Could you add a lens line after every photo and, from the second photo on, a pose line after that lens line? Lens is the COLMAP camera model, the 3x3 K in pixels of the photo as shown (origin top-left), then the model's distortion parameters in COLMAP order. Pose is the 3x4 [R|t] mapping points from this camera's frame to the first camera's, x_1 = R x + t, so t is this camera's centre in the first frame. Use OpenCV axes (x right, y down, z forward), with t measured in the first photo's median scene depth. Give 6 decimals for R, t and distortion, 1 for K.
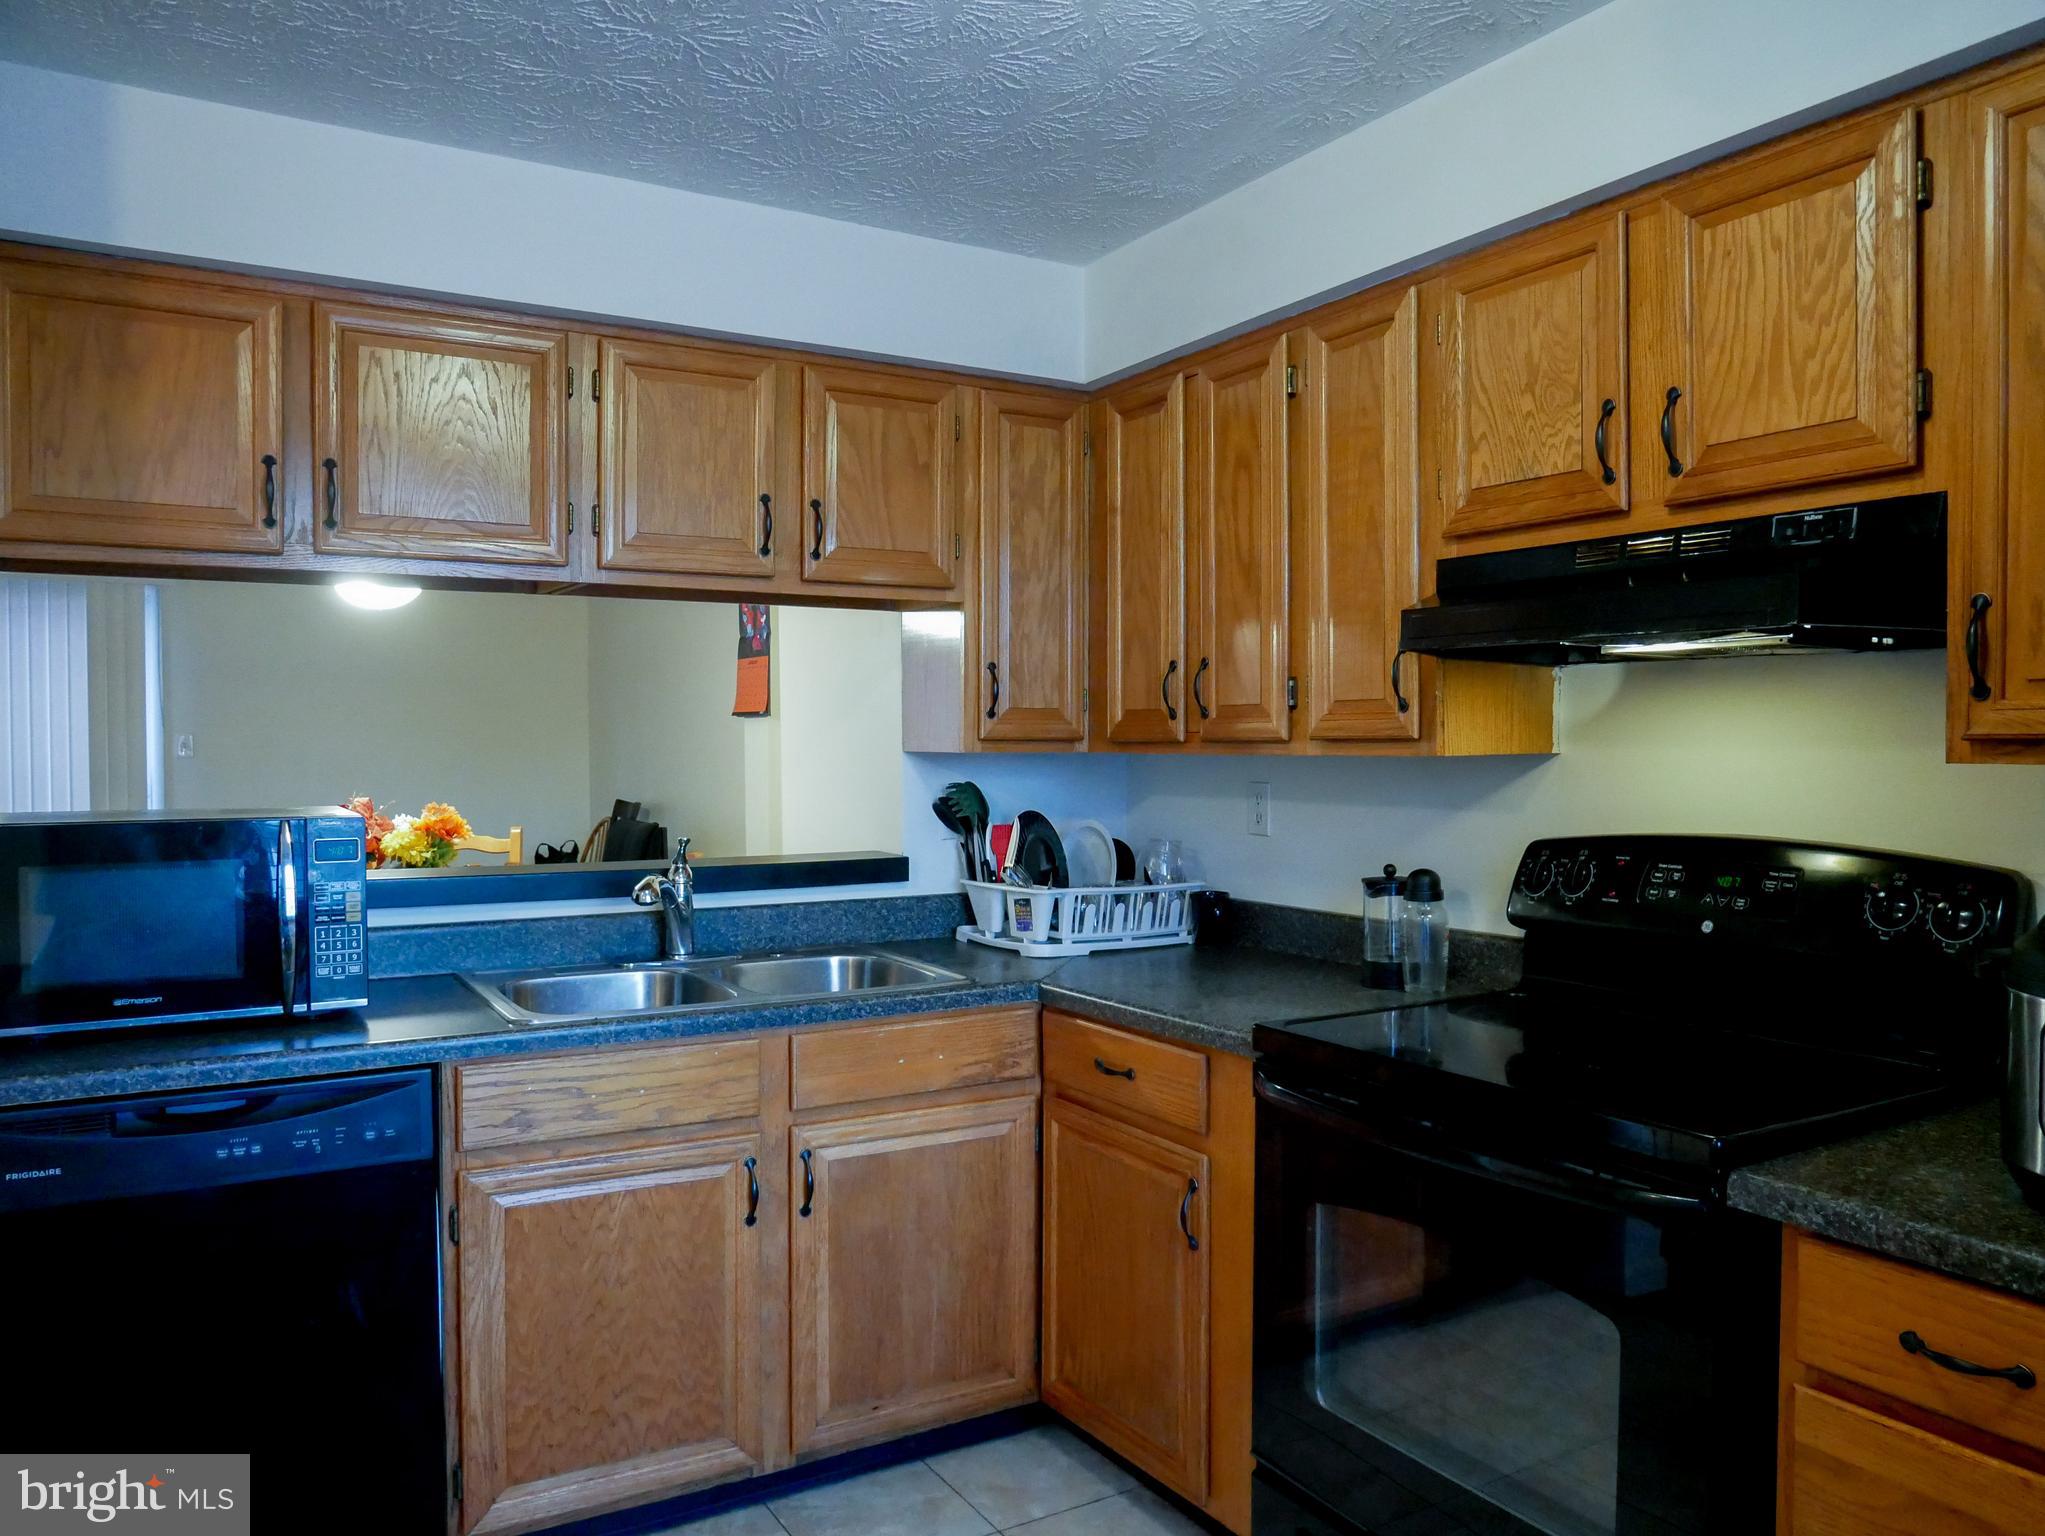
lens RADIAL K [[1478.4, 0, 1022.5], [0, 1478.4, 768.0], [0, 0, 1]] dist [-0.011478, 0.001303]
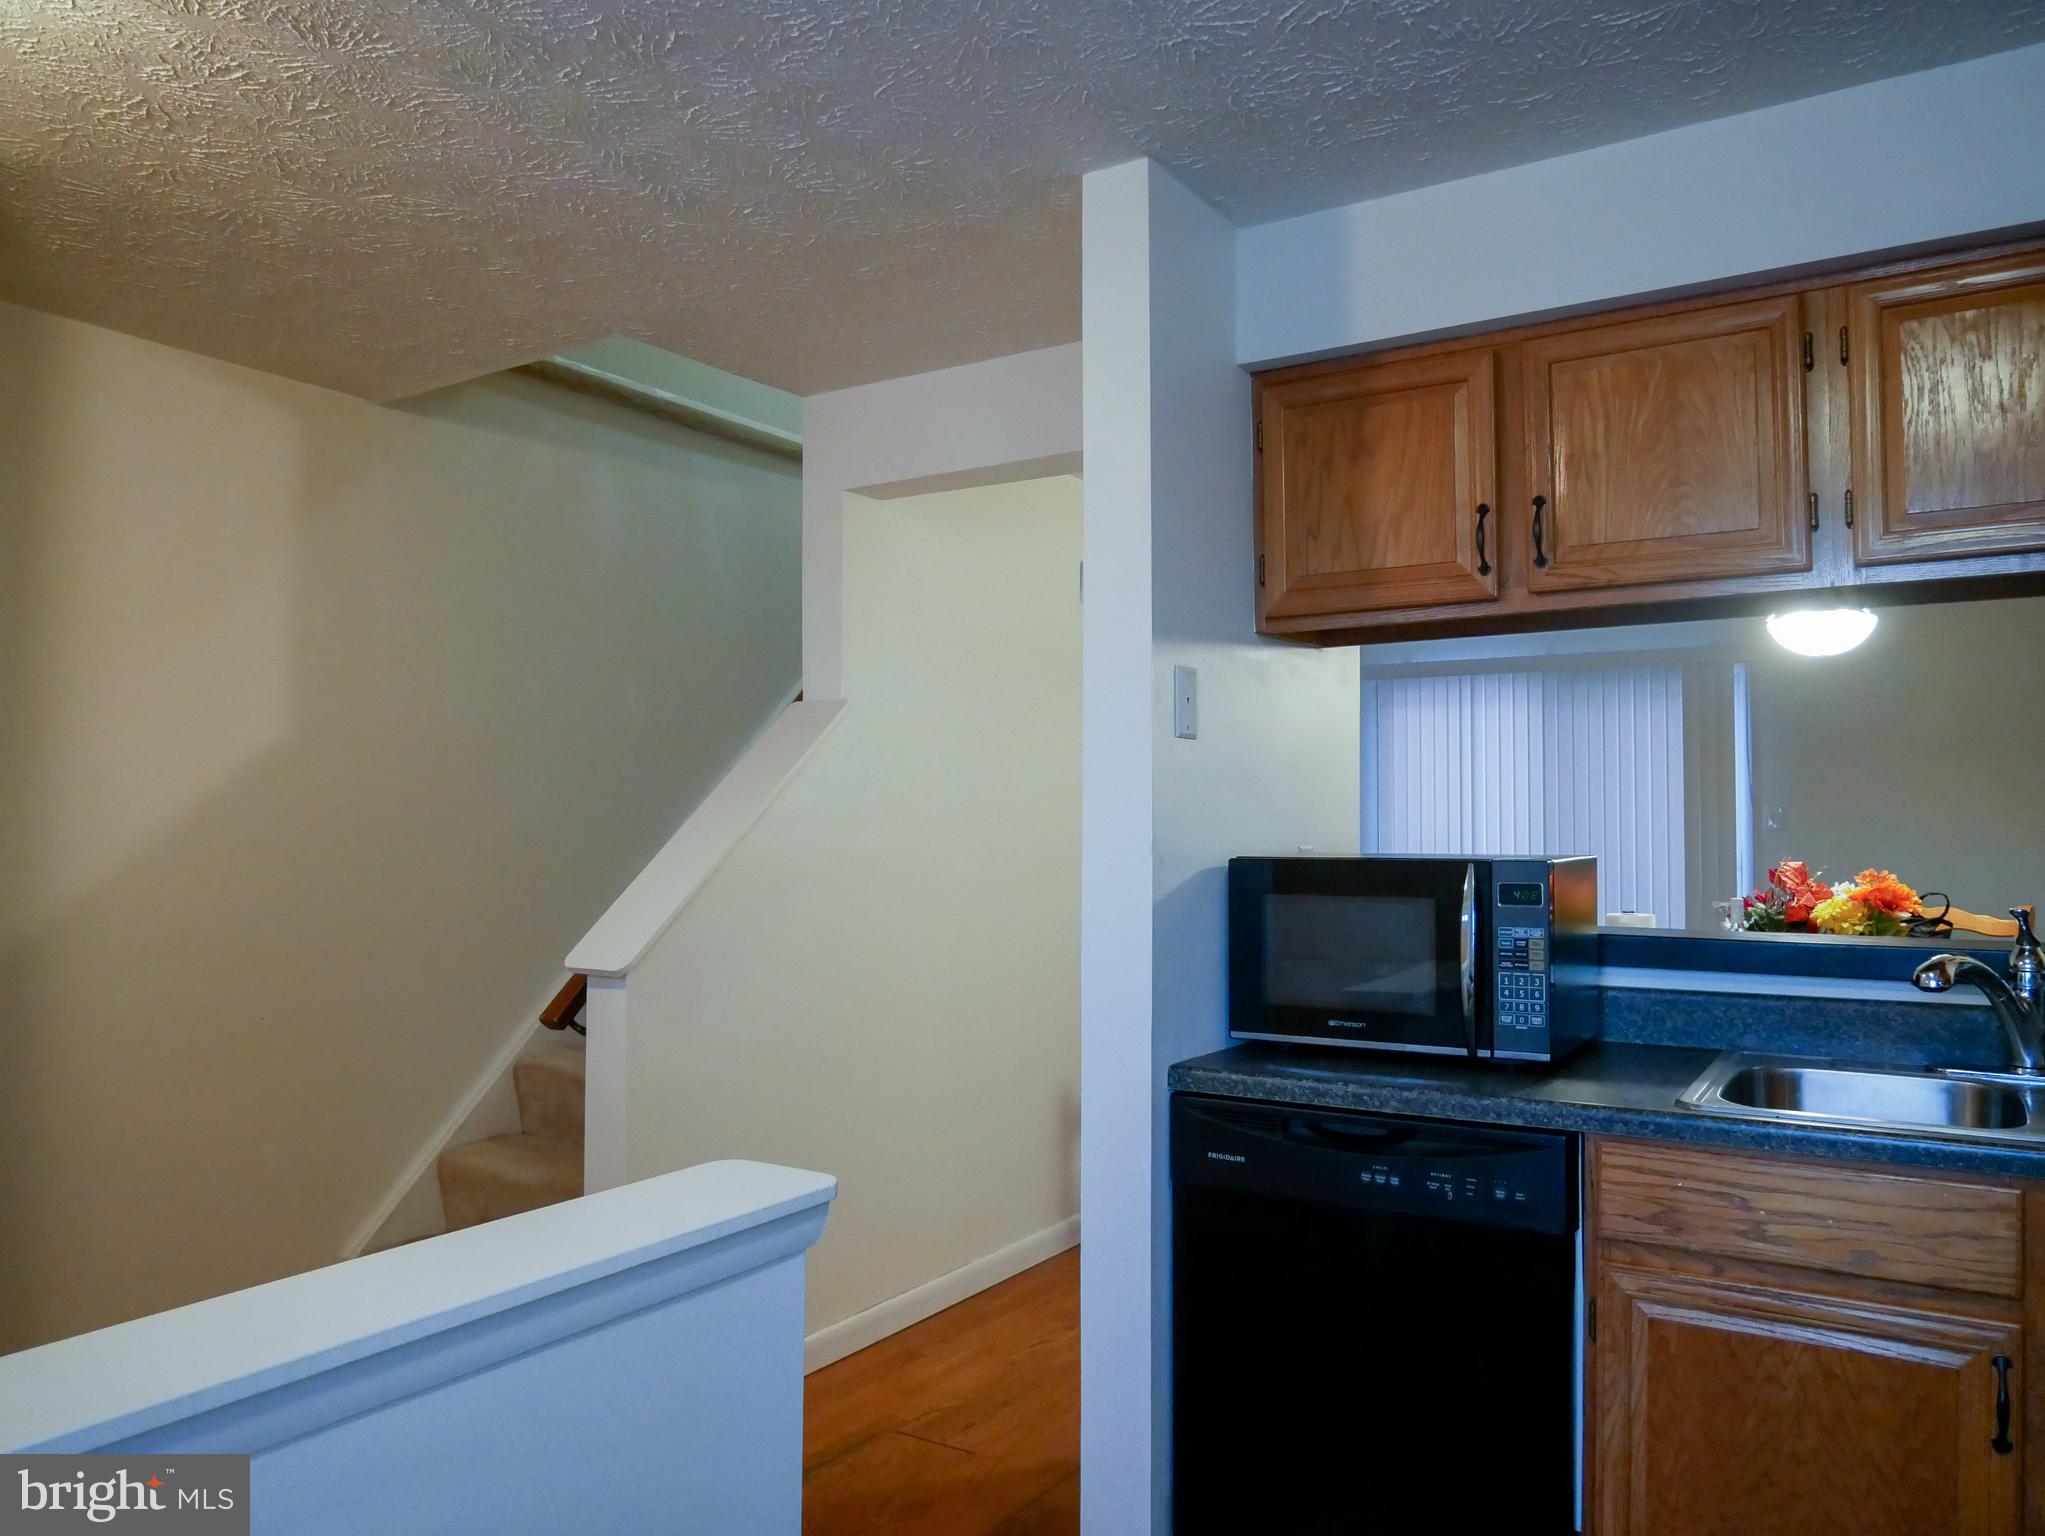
lens RADIAL K [[1478.4, 0, 1022.5], [0, 1478.4, 768.0], [0, 0, 1]] dist [-0.011478, 0.001303]
pose [[0.469837, -0.035433, -0.882042, 0.238125], [-0.016278, 0.998676, -0.048789, 0.025168], [0.882603, 0.037280, 0.468638, 0.254125]]
